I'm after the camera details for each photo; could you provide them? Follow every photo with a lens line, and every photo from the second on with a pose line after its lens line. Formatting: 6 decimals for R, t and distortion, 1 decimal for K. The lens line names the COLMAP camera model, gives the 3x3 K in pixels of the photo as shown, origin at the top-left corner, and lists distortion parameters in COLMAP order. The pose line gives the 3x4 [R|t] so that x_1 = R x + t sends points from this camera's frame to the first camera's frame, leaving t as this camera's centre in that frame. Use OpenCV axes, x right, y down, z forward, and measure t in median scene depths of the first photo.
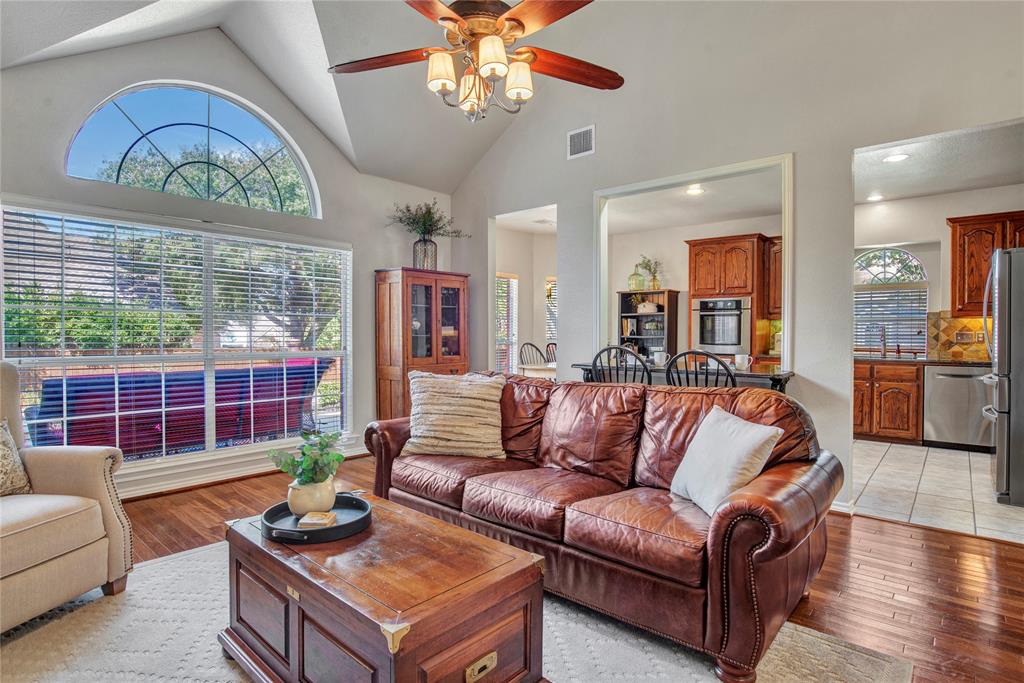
lens RADIAL K [[515.8, 0, 512.0], [0, 515.8, 341.5], [0, 0, 1]] dist [-0.051869, 0.000299]
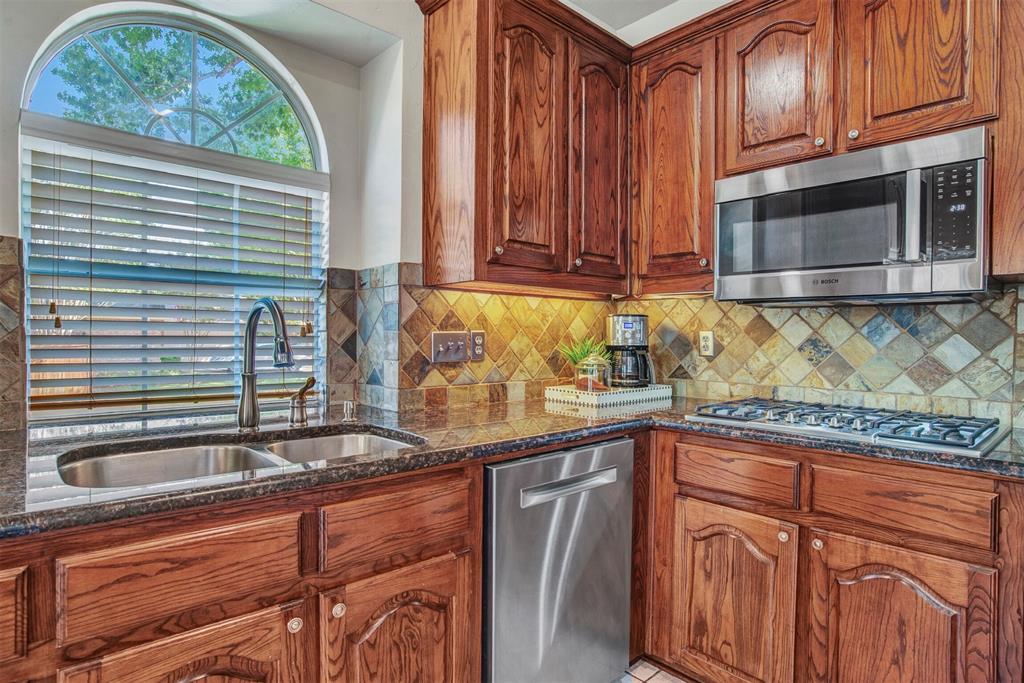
lens RADIAL K [[556.0, 0, 512.0], [0, 556.0, 341.5], [0, 0, 1]] dist [-0.055089, 0.023049]
pose [[0.105099, -0.010242, 0.994409, 0.528018], [0.006342, 0.999934, 0.009629, -0.014656], [-0.994442, 0.005294, 0.105157, 0.903660]]
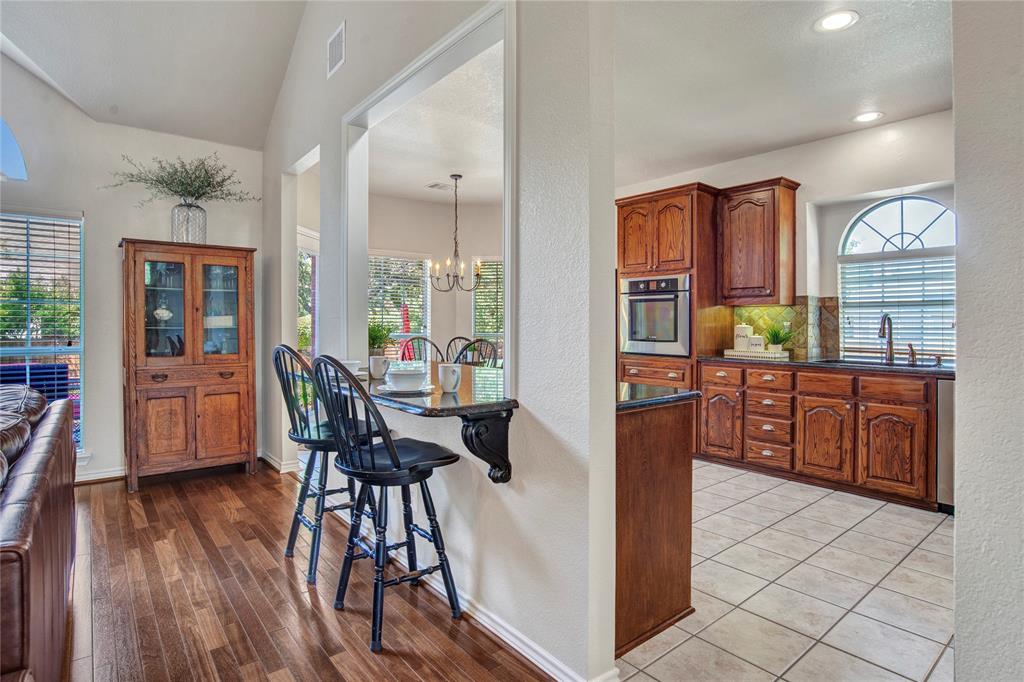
lens RADIAL K [[532.3, 0, 516.3], [0, 532.3, 321.9], [0, 0, 1]] dist [-0.028986, 0.000286]
pose [[0.986600, 0.001721, -0.163148, 0.400650], [-0.004388, 0.999863, -0.015990, -0.009171], [0.163098, 0.016491, 0.986472, 0.269573]]
